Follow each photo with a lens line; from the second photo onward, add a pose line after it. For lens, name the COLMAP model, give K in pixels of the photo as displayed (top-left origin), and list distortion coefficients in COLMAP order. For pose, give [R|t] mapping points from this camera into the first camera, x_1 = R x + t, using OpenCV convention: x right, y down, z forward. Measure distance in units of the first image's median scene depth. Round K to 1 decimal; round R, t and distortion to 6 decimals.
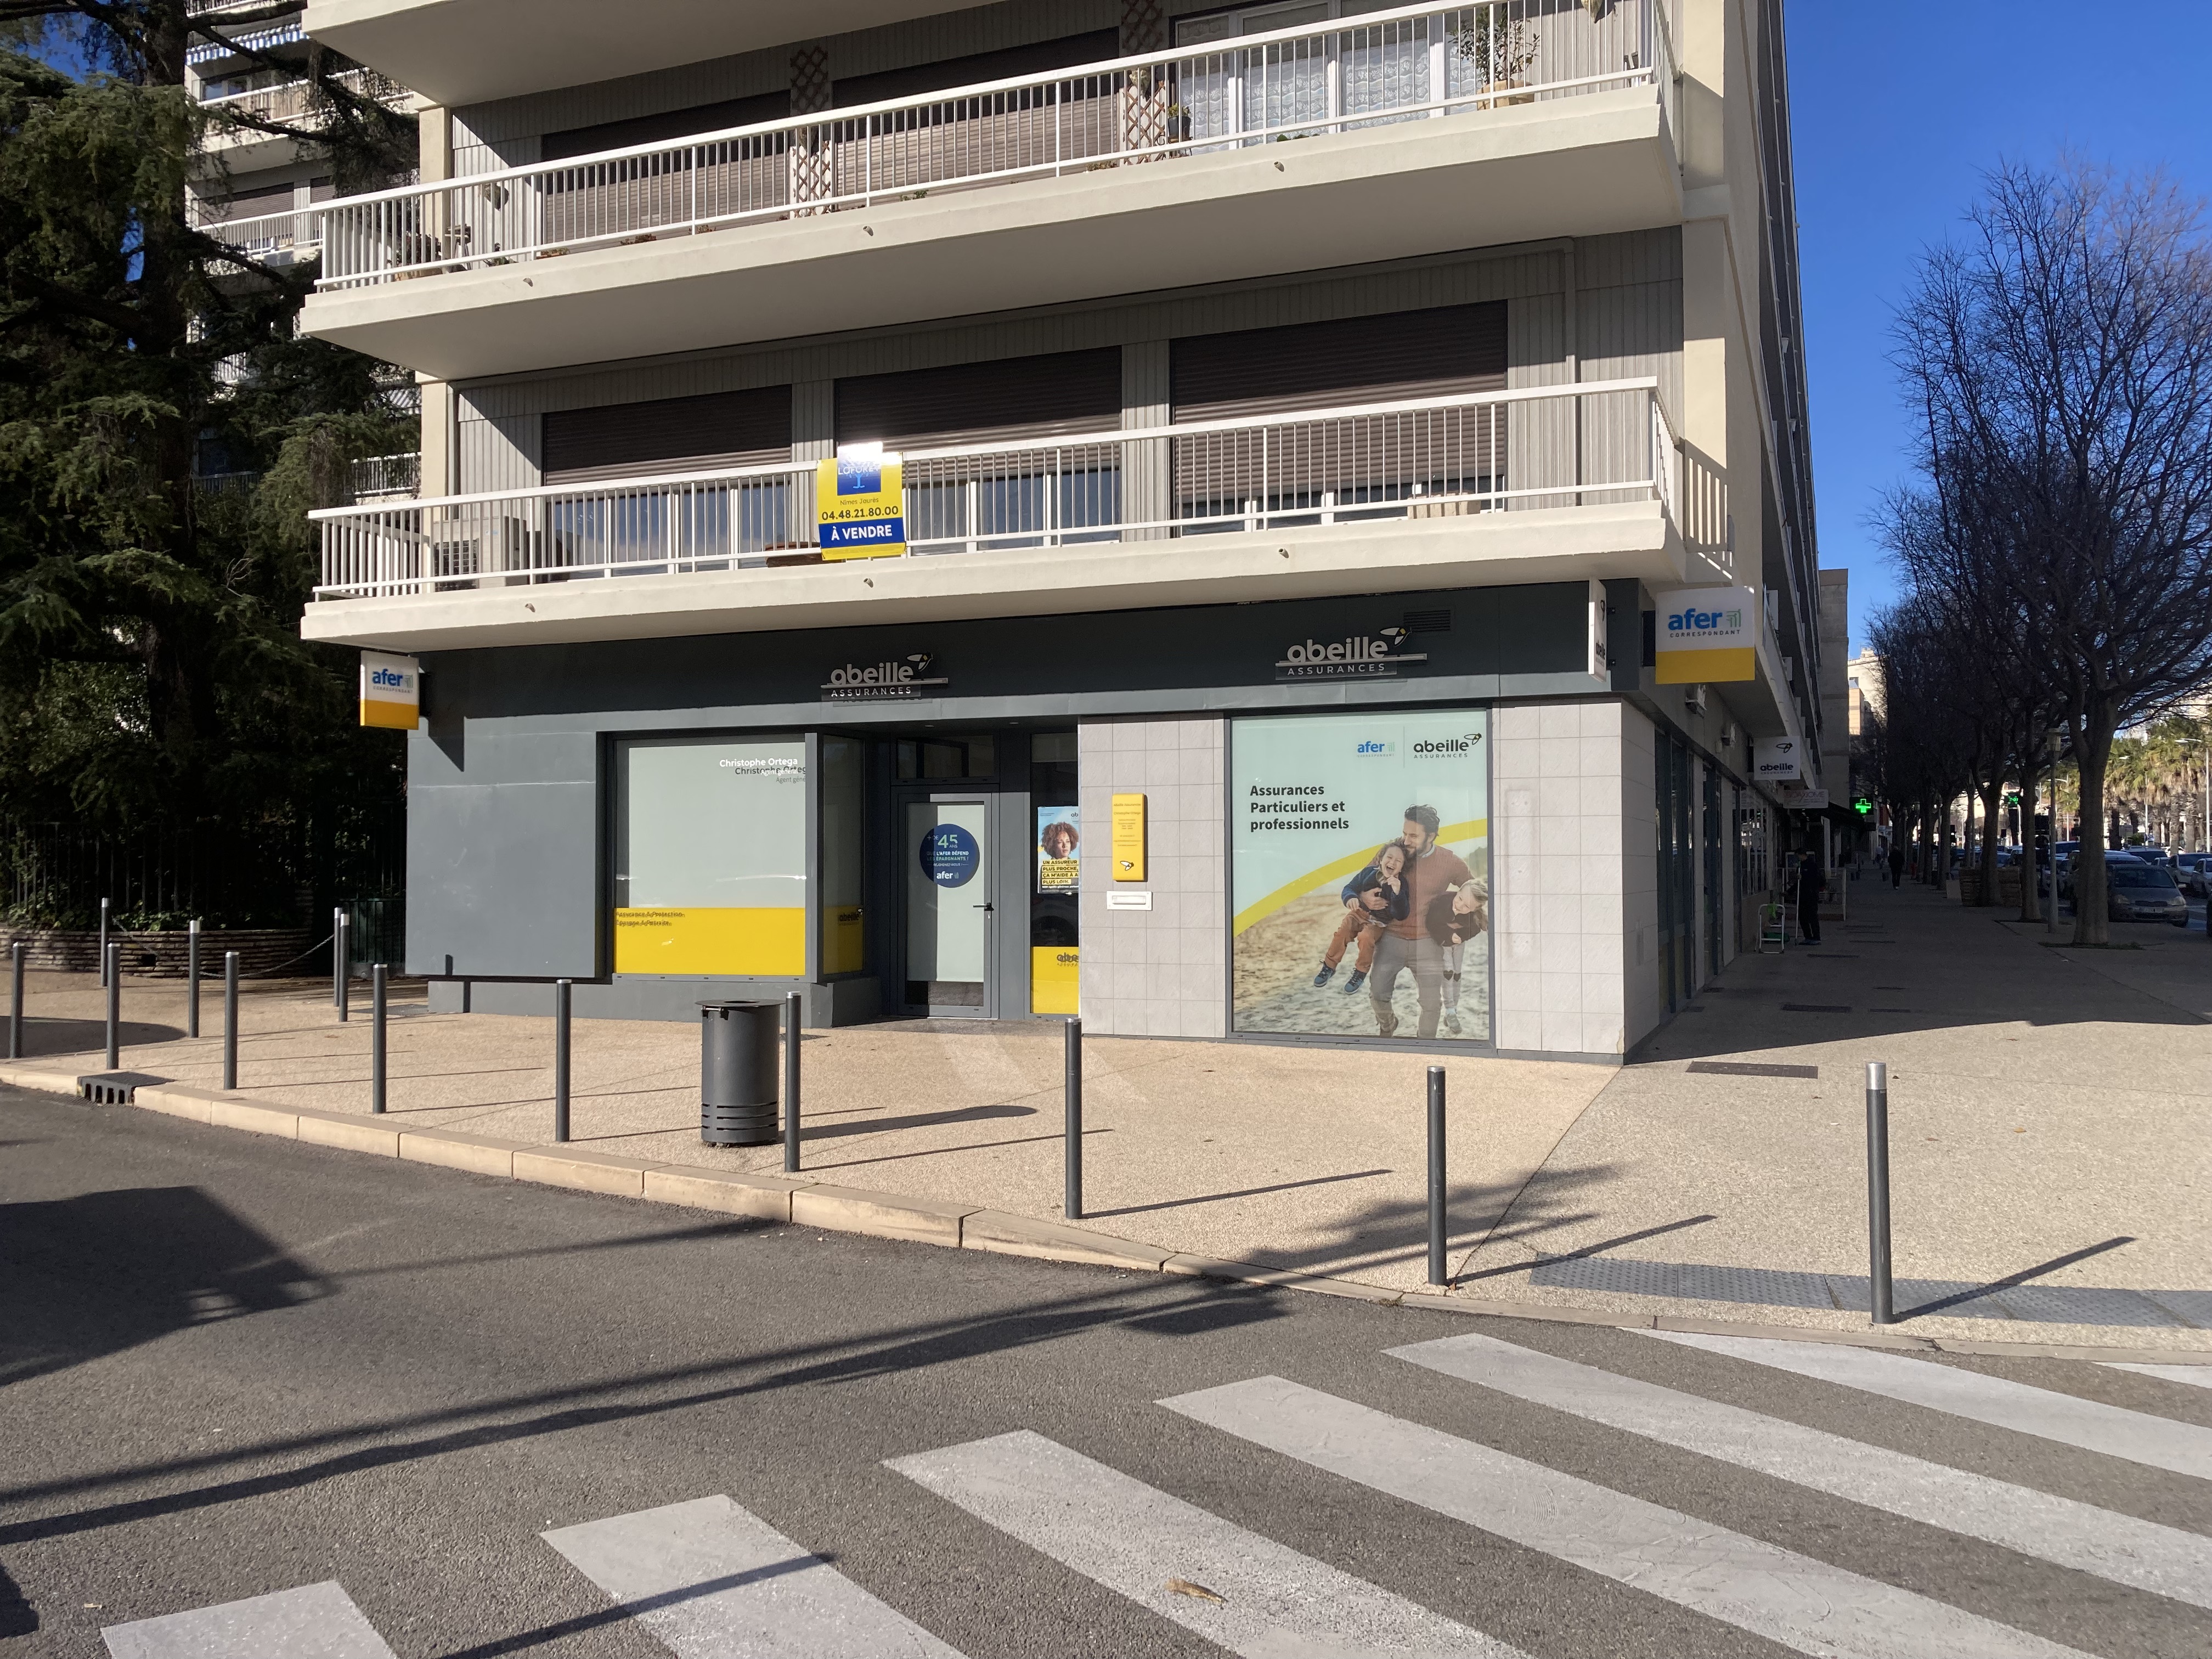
lens RADIAL K [[1810.6, 0, 1108.8], [0, 1810.6, 824.2], [0, 0, 1]] dist [0.035942, -0.003792]
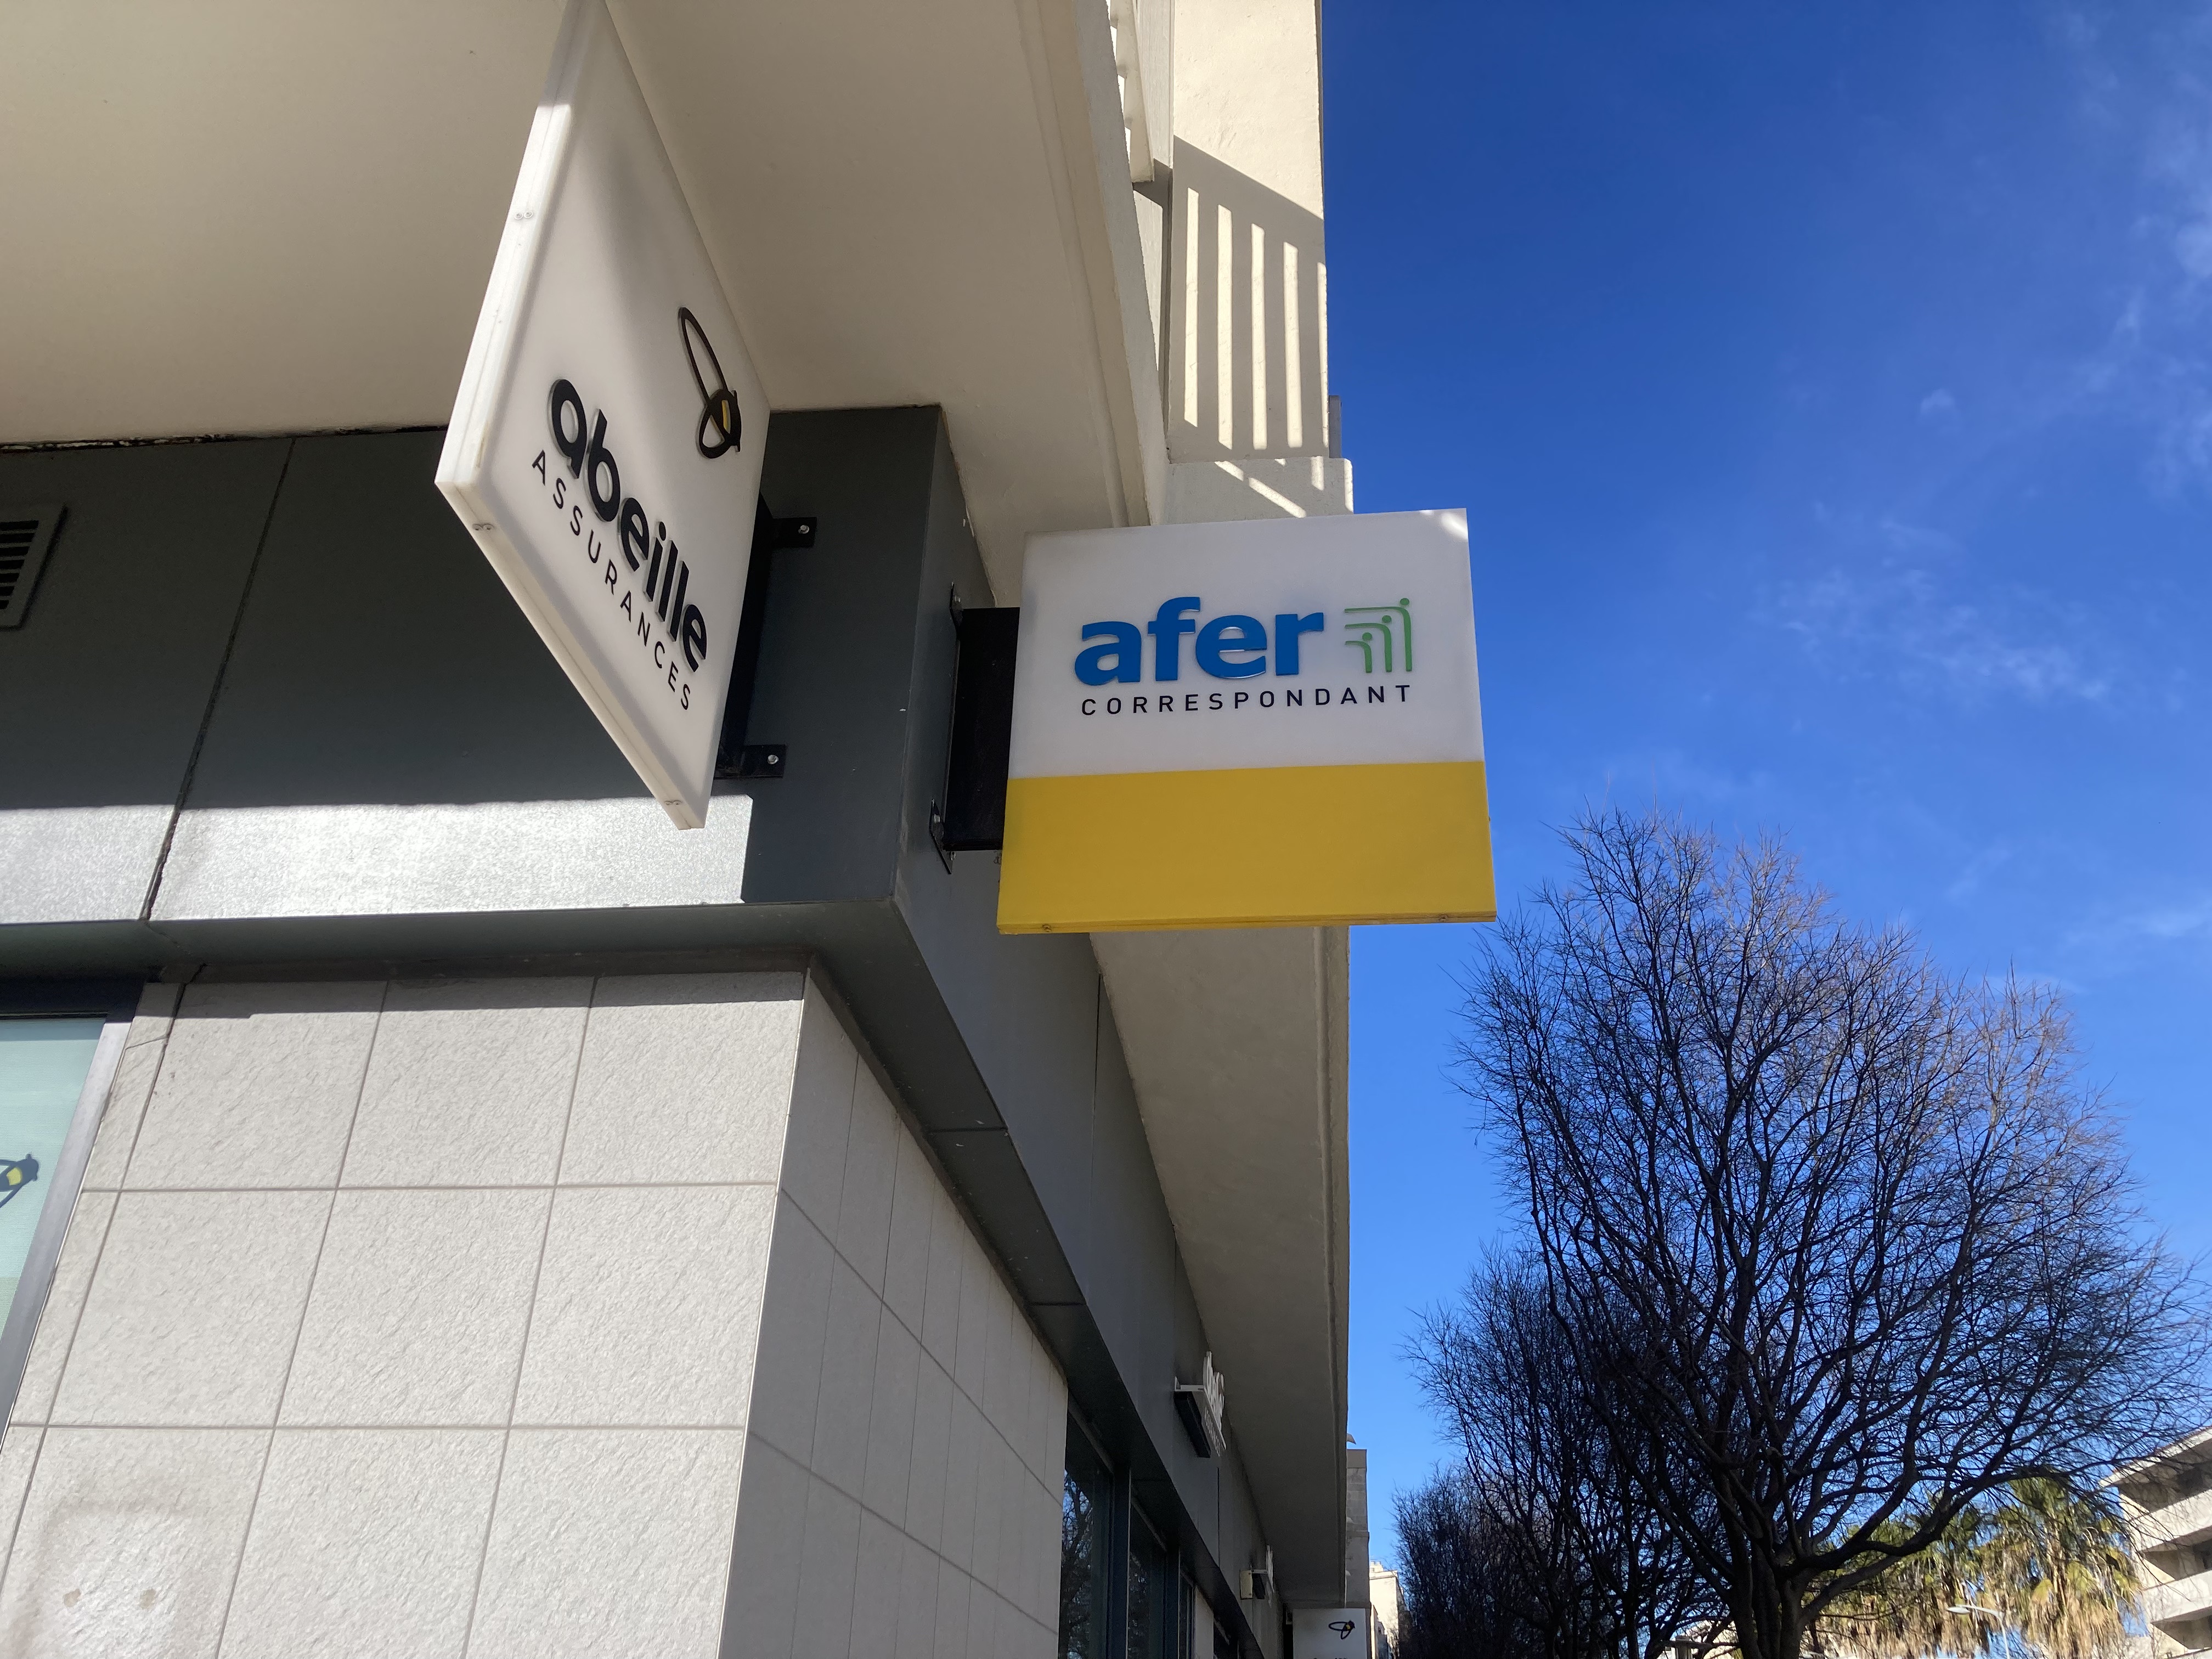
lens RADIAL K [[1810.6, 0, 1106.8], [0, 1810.6, 828.4], [0, 0, 1]] dist [0.035942, -0.003792]
pose [[0.965596, 0.148353, 0.213579, 0.270150], [-0.038153, 0.893240, -0.447959, -0.002674], [-0.257233, 0.424398, 0.868169, 0.828712]]
